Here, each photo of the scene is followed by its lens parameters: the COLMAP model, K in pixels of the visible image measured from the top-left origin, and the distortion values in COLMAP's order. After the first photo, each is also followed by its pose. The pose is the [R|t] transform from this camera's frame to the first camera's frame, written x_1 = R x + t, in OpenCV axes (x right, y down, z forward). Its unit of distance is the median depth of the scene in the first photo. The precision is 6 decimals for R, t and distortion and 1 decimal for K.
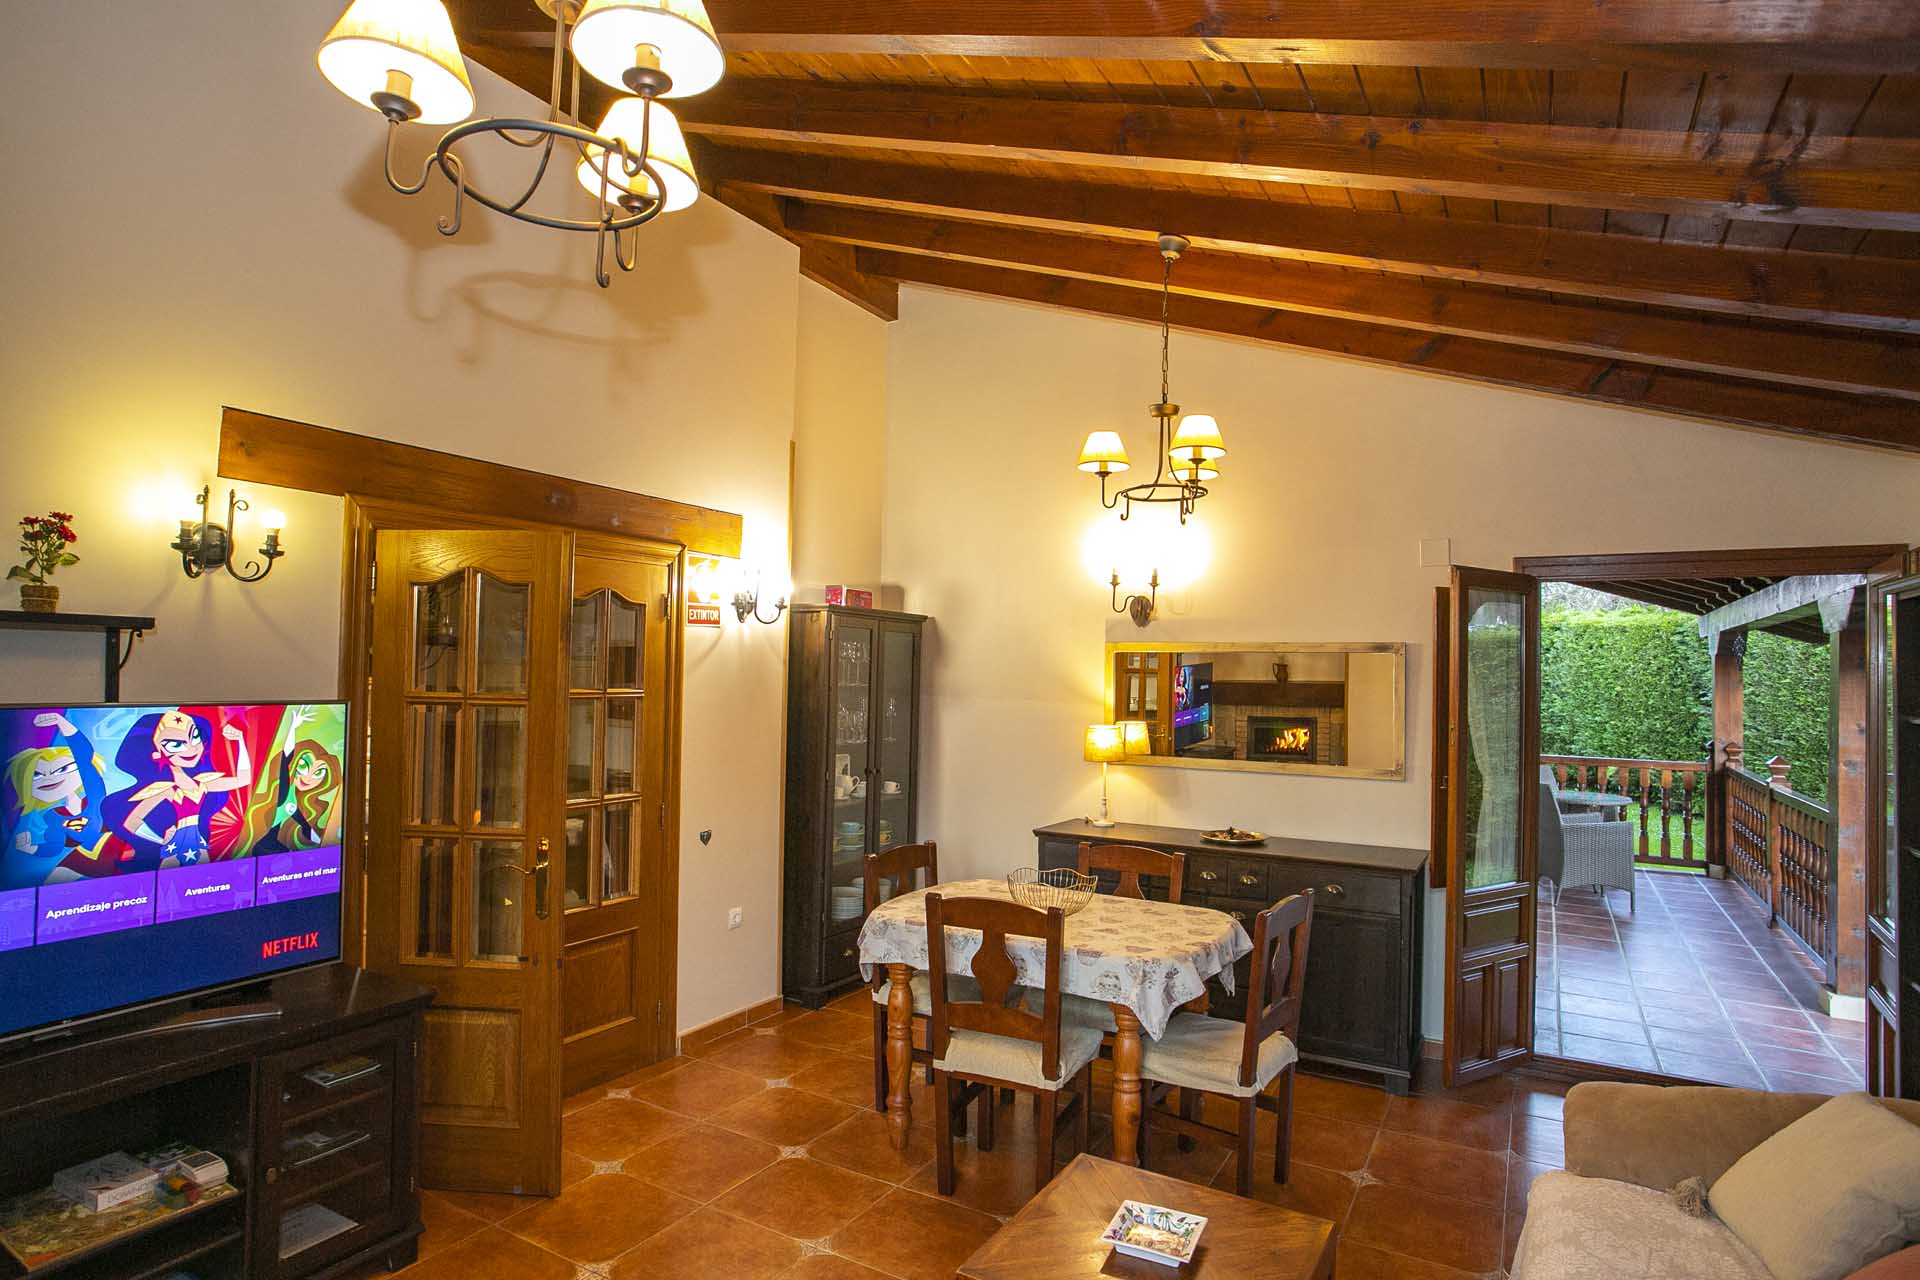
lens RADIAL K [[1083.0, 0, 960.0], [0, 1083.0, 640.0], [0, 0, 1]] dist [0.002139, 0.003083]
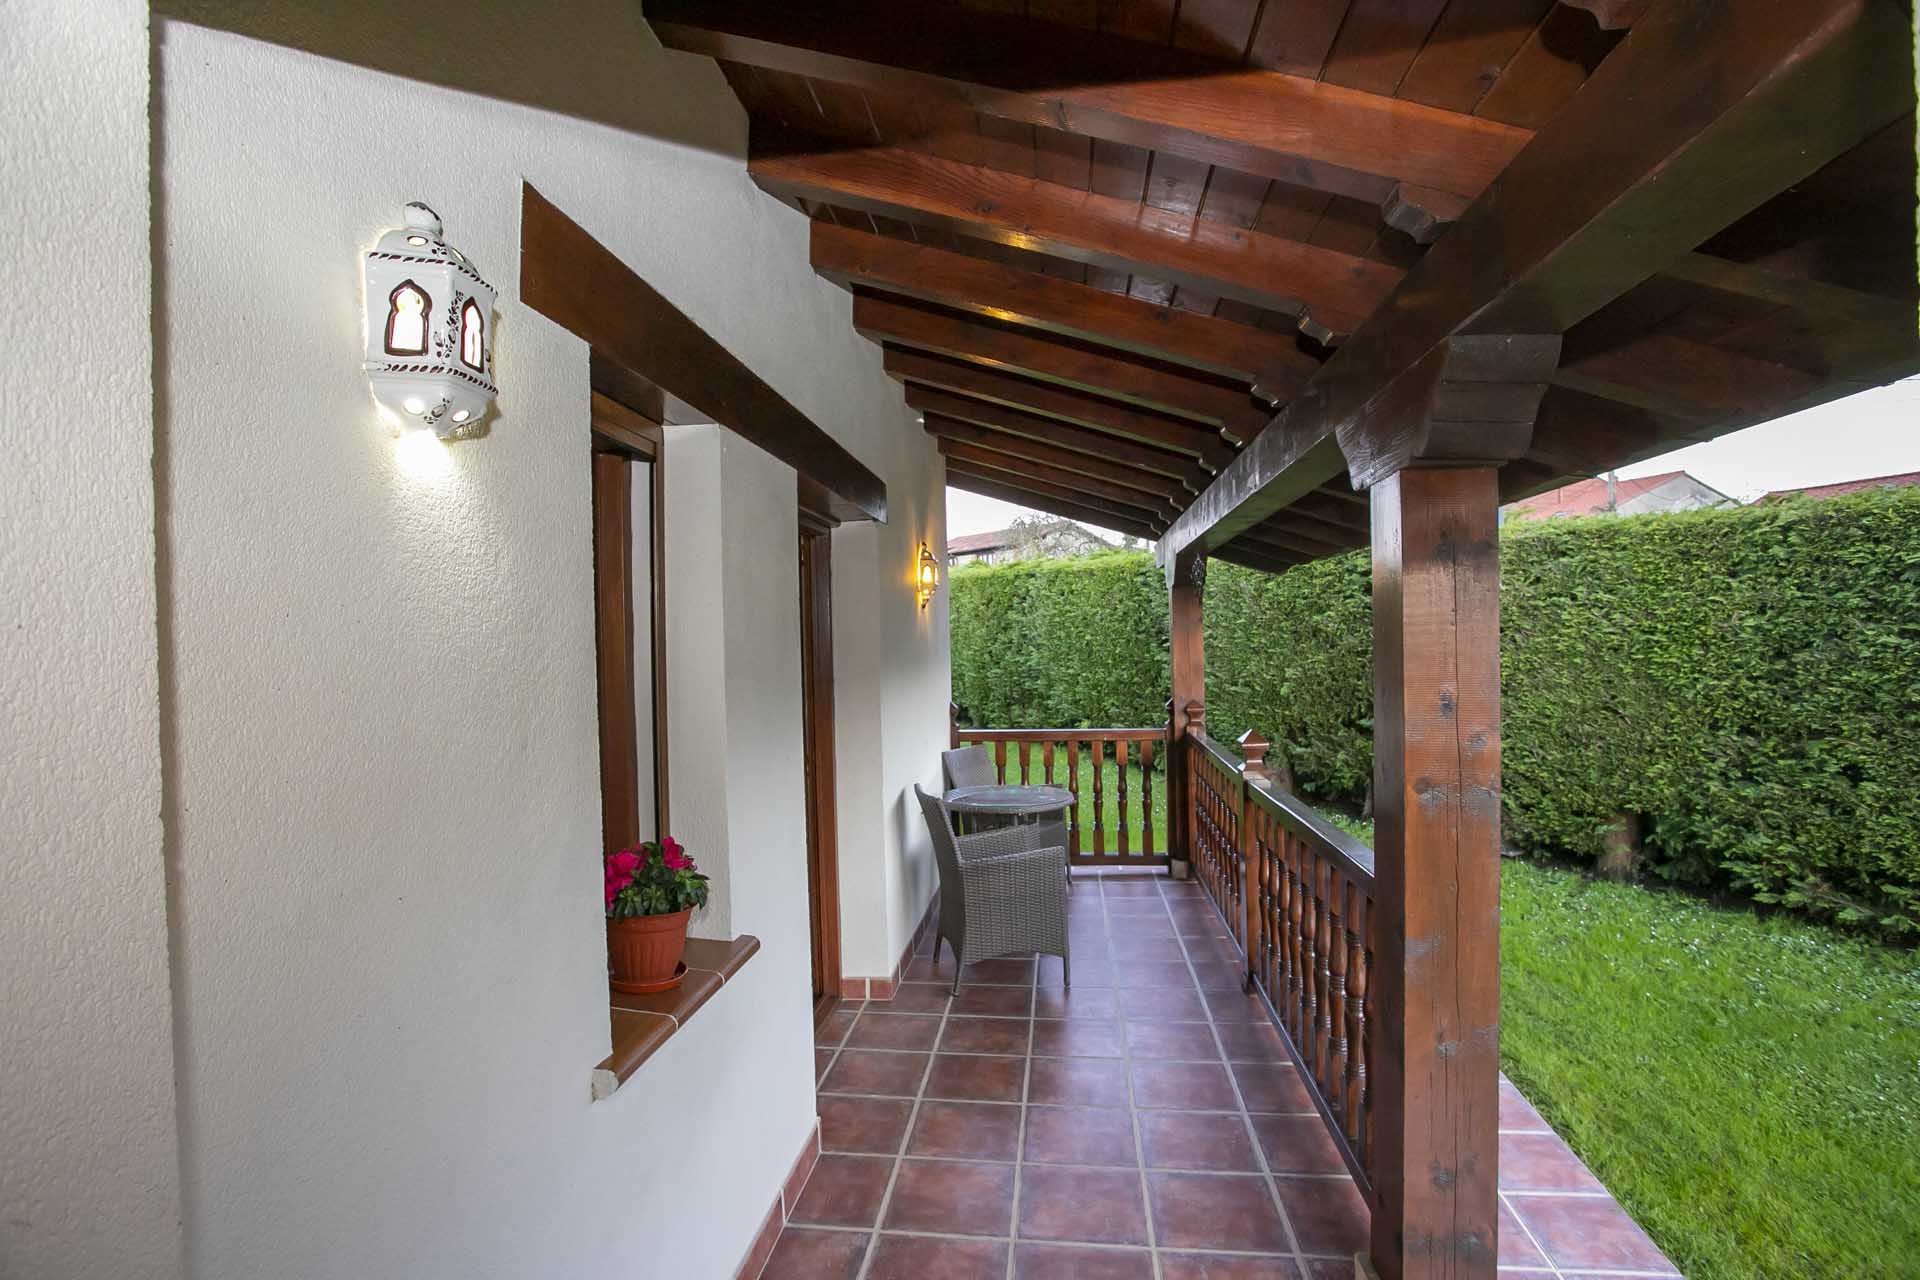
lens RADIAL K [[934.0, 0, 960.9], [0, 934.0, 636.0], [0, 0, 1]] dist [-0.039274, 0.015016]
pose [[0.929564, -0.039363, 0.366553, 0.300539], [0.030340, 0.999079, 0.030346, 0.022651], [-0.367410, -0.017087, 0.929902, 0.422116]]
